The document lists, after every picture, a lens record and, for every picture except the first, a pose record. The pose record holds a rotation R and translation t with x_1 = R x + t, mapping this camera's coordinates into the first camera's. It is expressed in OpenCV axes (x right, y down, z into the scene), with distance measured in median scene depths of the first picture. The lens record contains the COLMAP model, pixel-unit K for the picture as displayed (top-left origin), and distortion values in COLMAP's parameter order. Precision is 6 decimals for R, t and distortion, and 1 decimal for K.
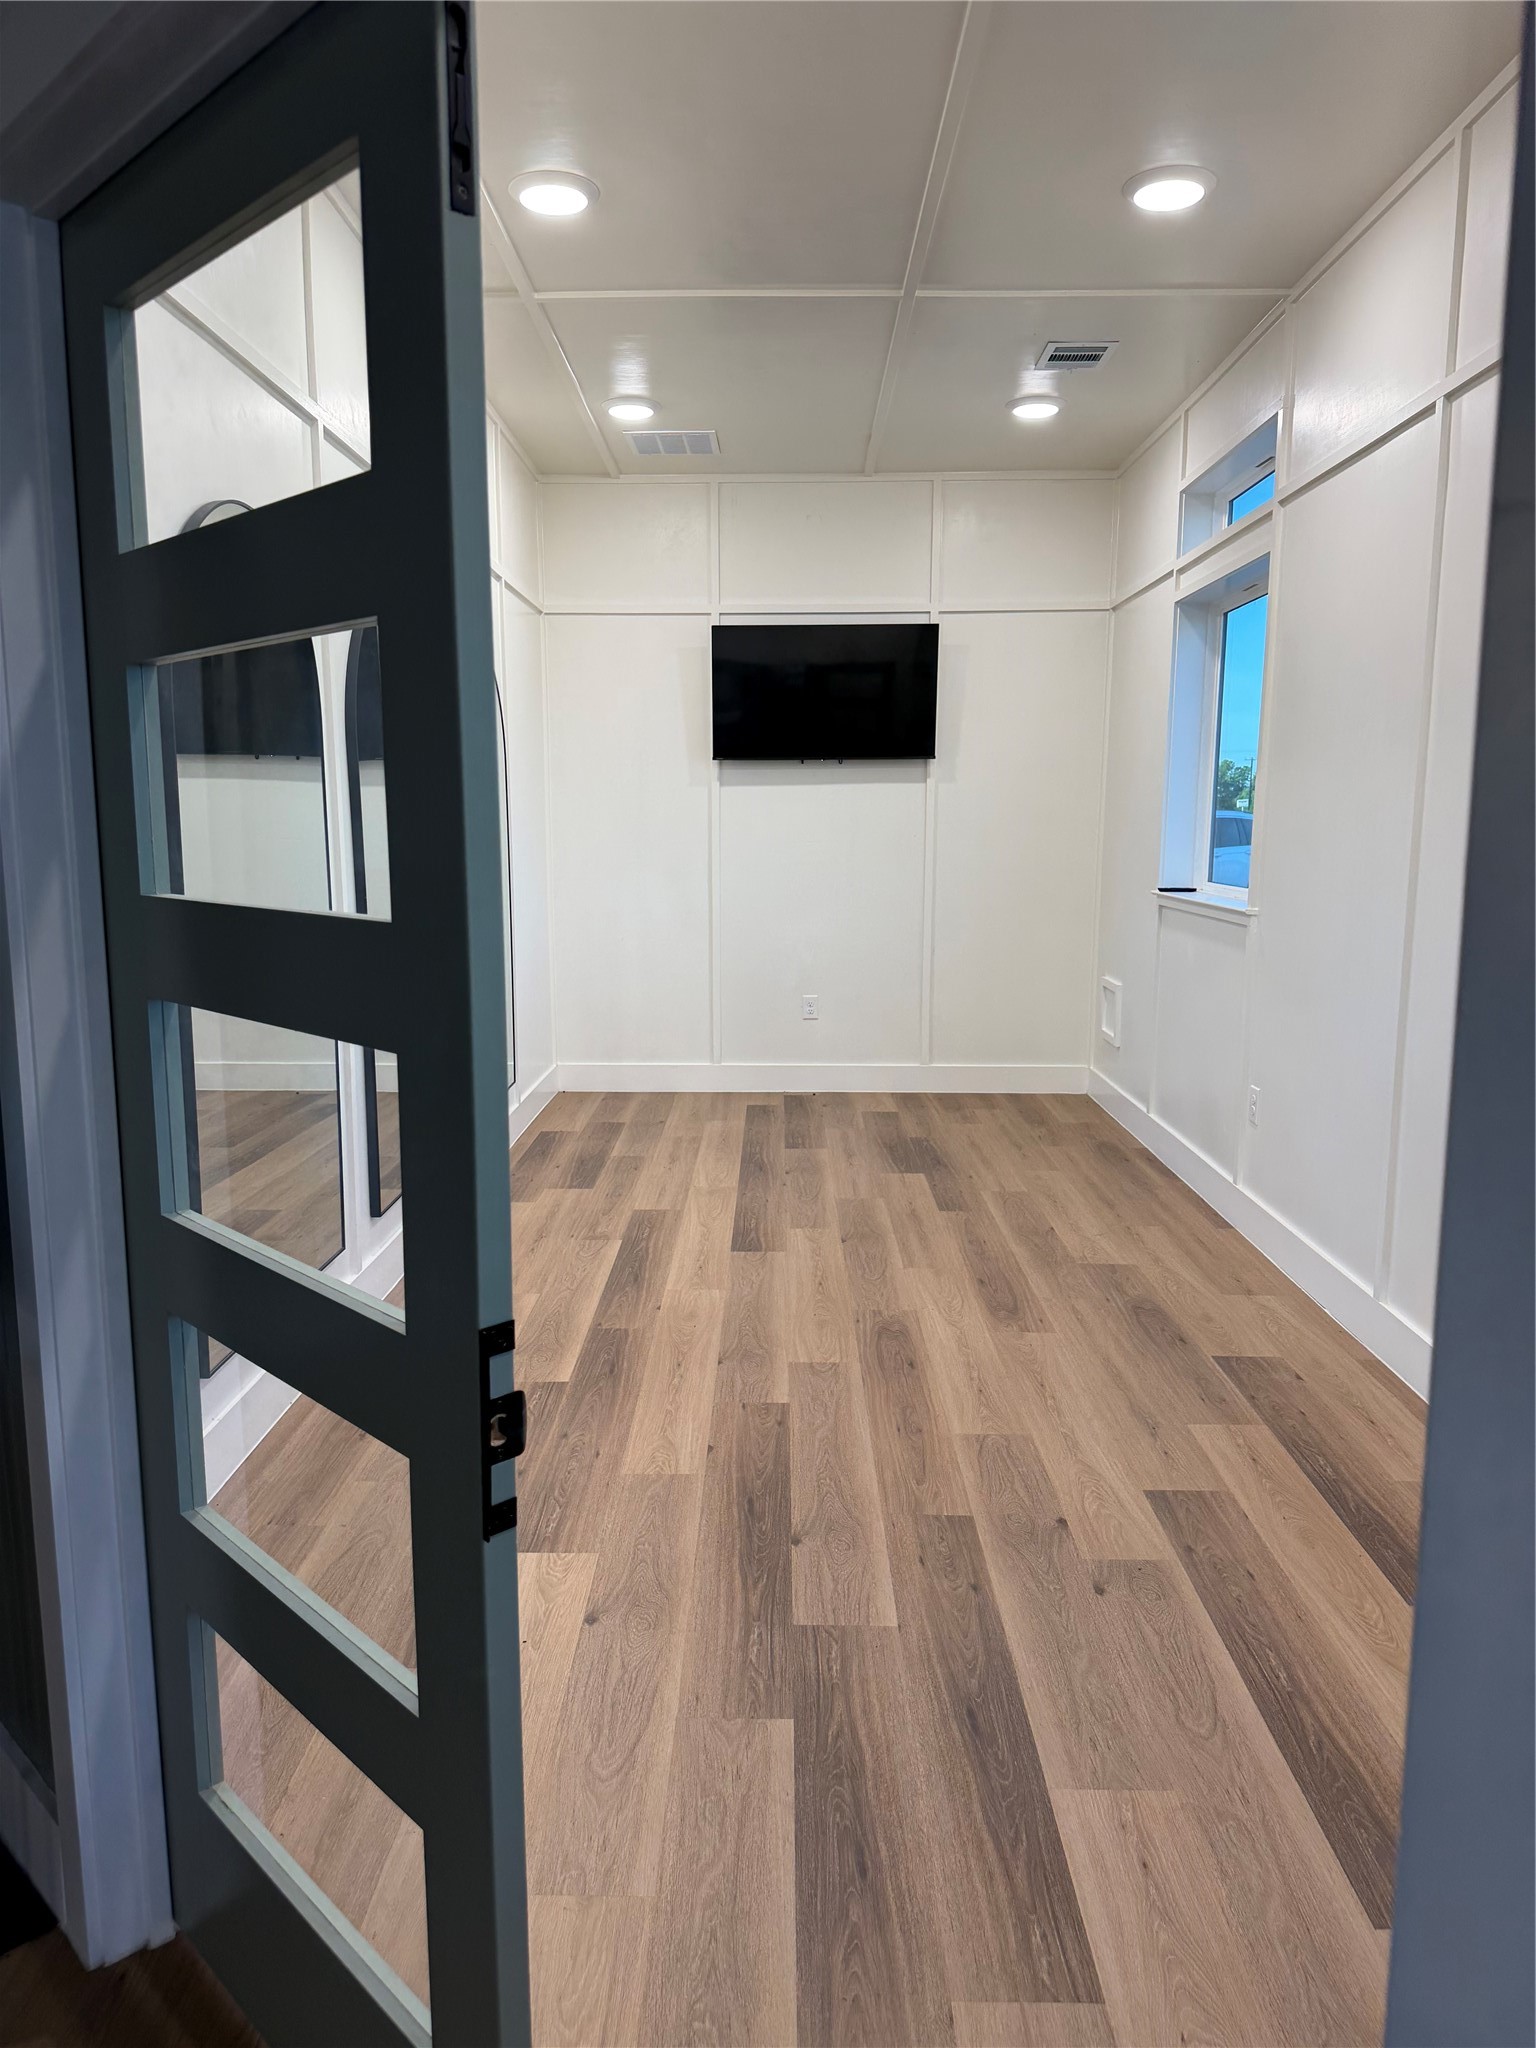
lens RADIAL K [[1466.2, 0, 767.2], [0, 1466.2, 1041.3], [0, 0, 1]] dist [0.049104, -0.059173]
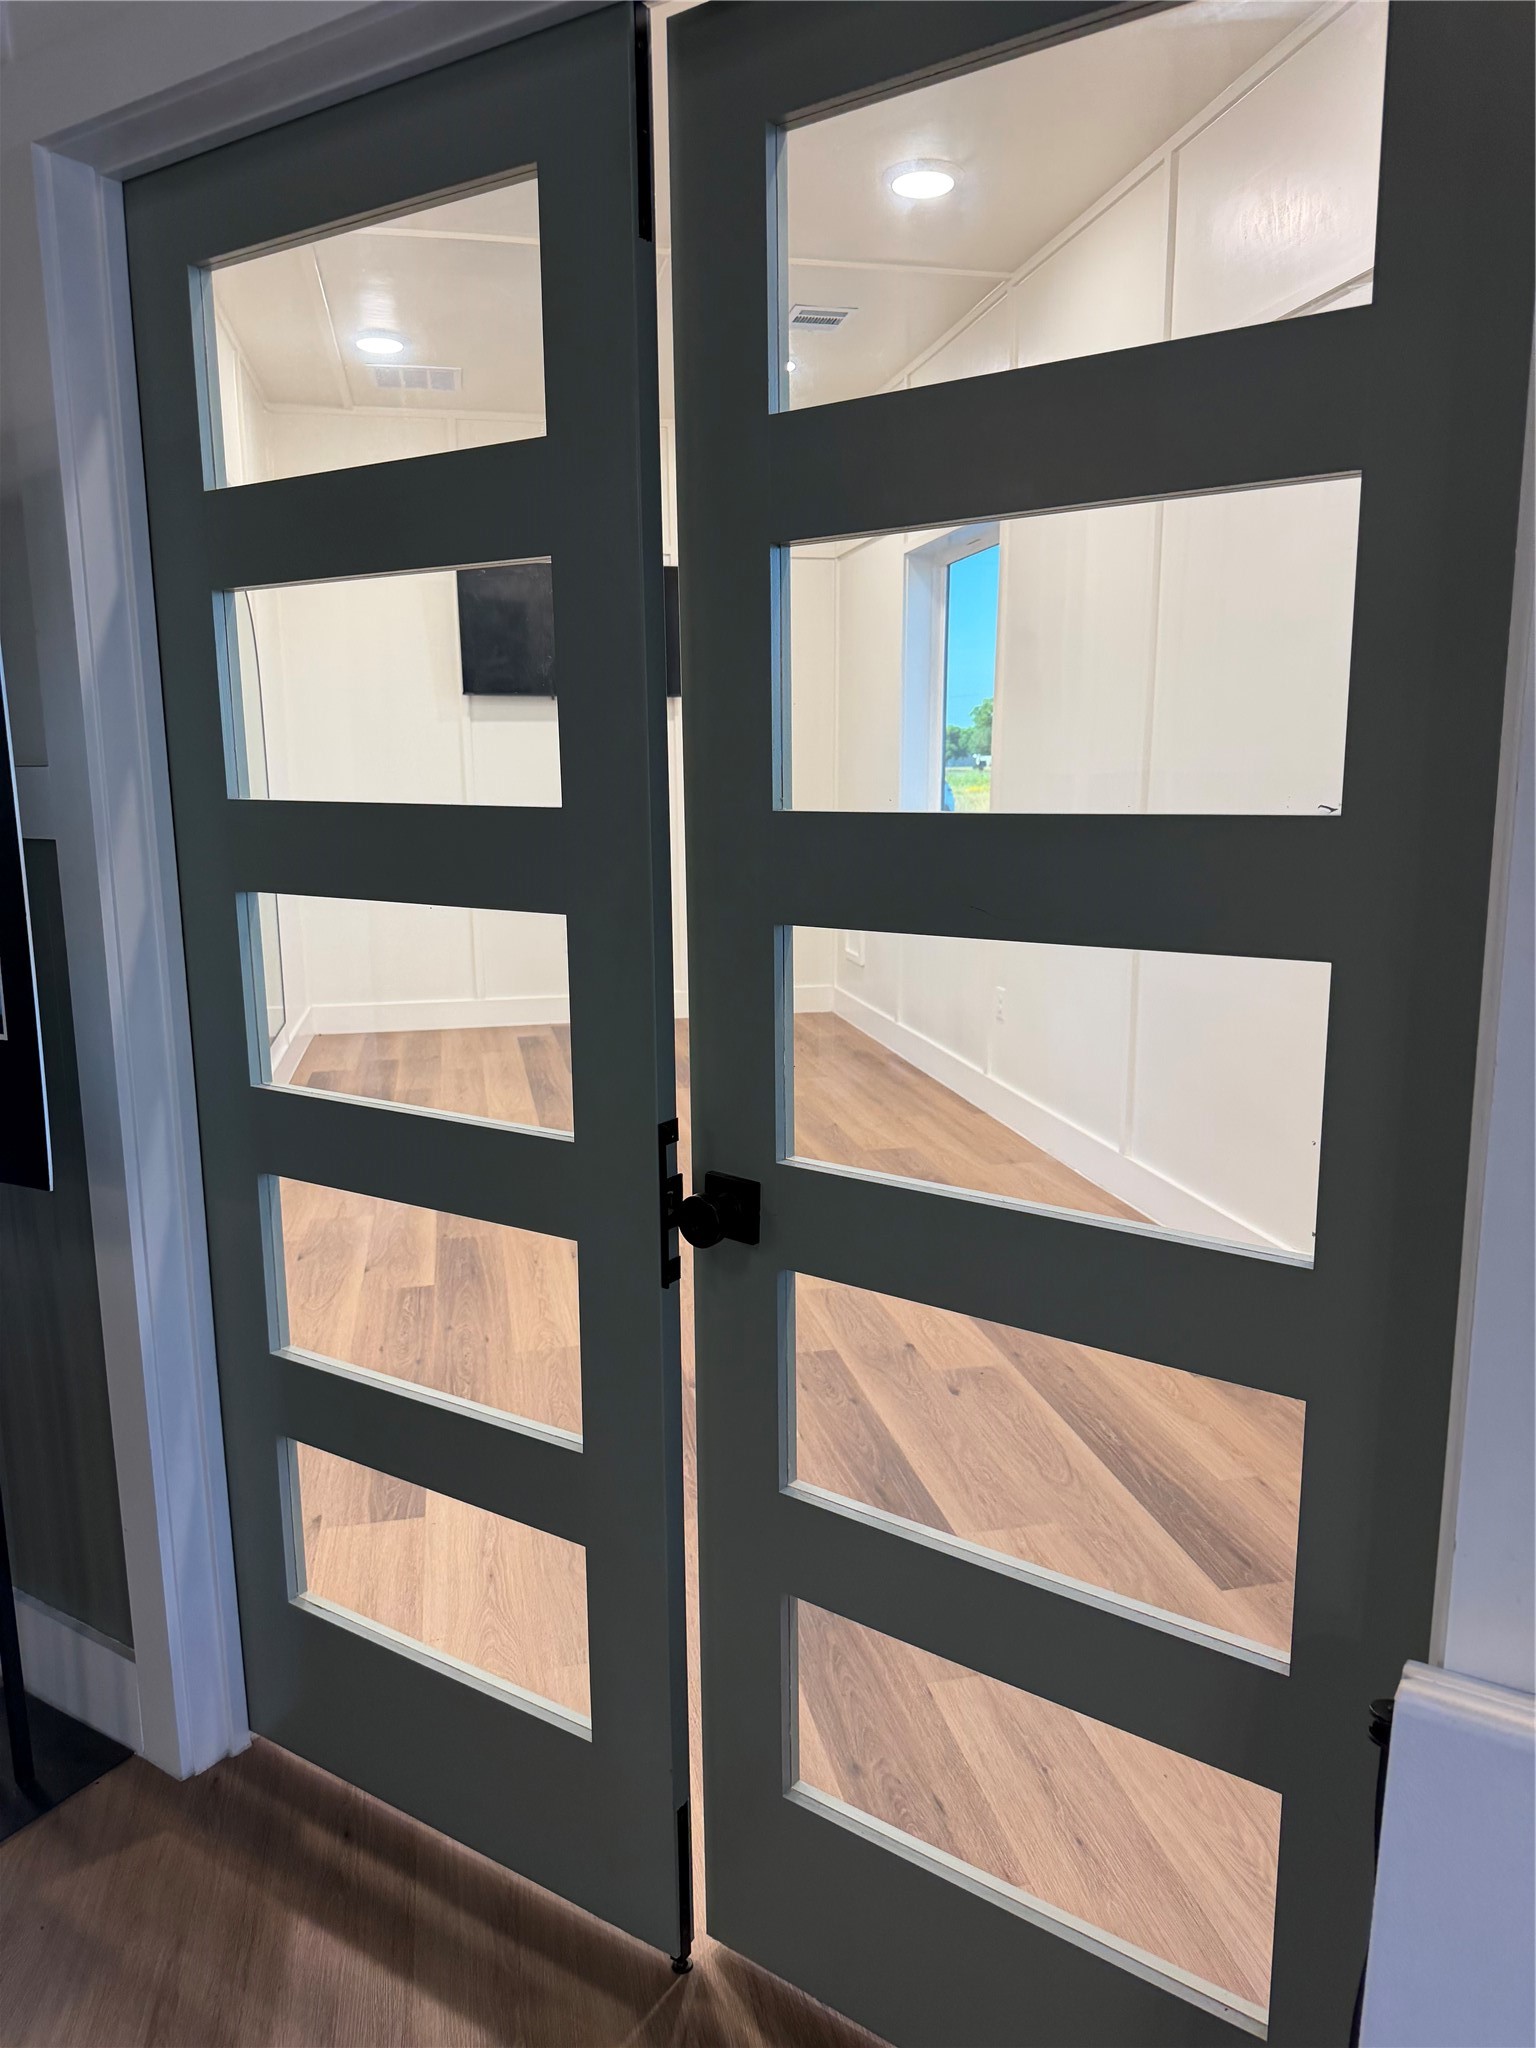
lens RADIAL K [[1466.2, 0, 799.0], [0, 1466.2, 1045.9], [0, 0, 1]] dist [0.049104, -0.059173]
pose [[0.969908, -0.055653, 0.237027, -0.116704], [0.046528, 0.997951, 0.043924, 0.024649], [-0.238985, -0.031574, 0.970510, -0.082105]]
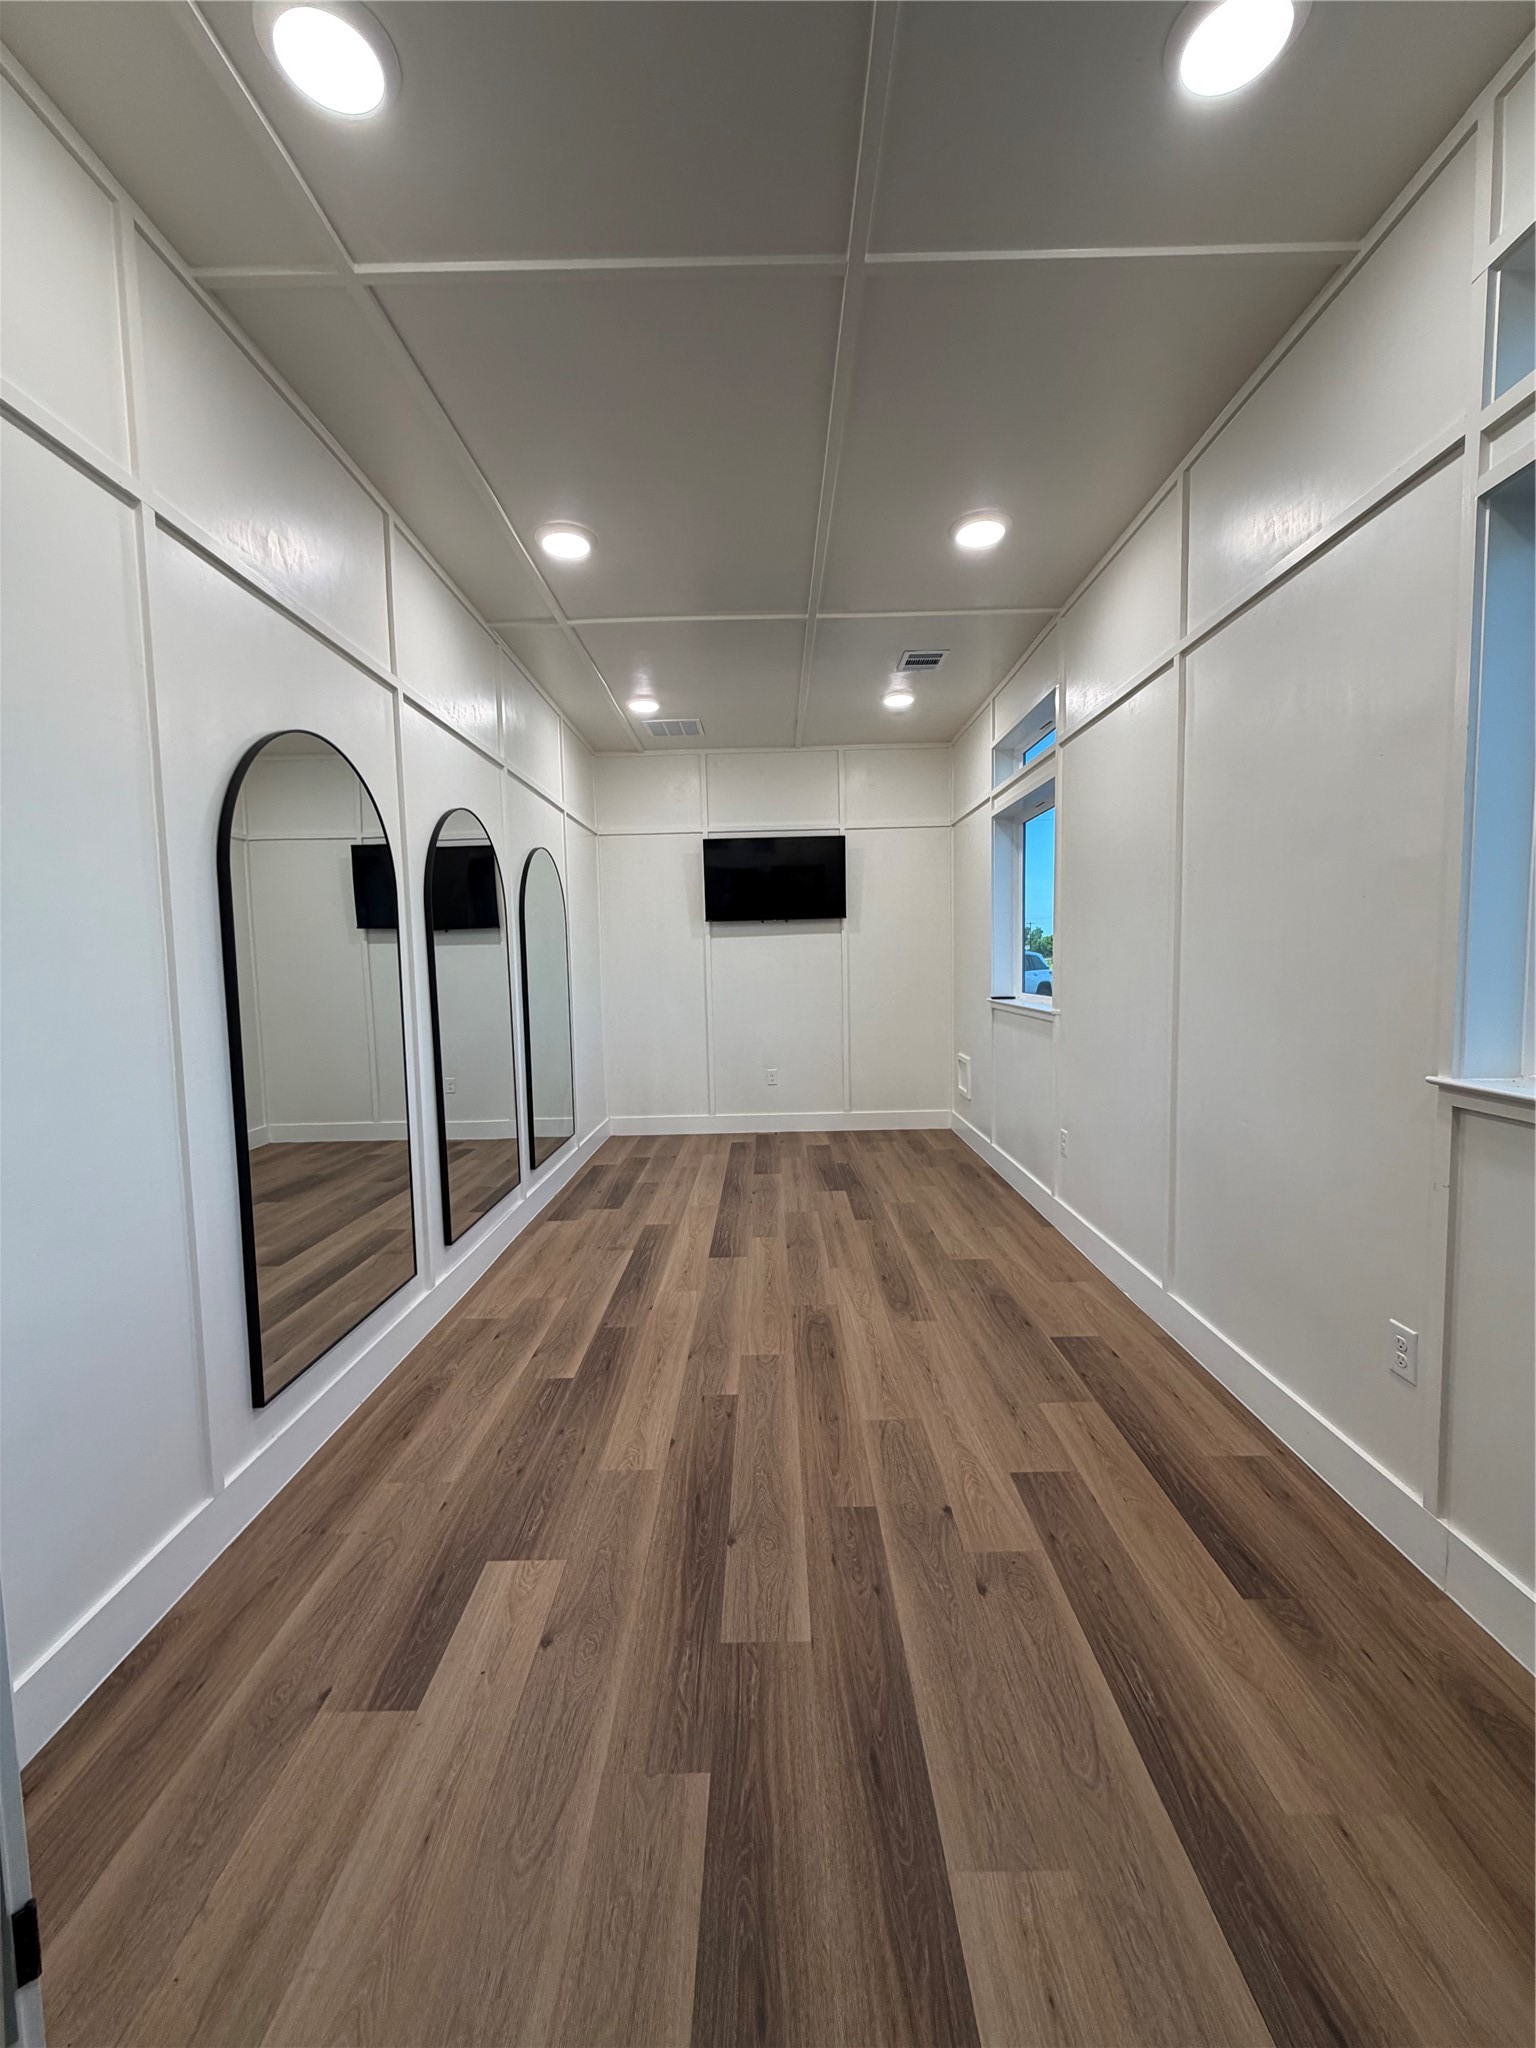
lens RADIAL K [[827.8, 0, 776.9], [0, 827.8, 1013.3], [0, 0, 1]] dist [-0.003150, 0.001574]
pose [[0.999627, -0.022960, 0.014770, 0.043197], [0.024170, 0.995850, -0.087747, -0.025803], [-0.012694, 0.088071, 0.996033, 0.212683]]
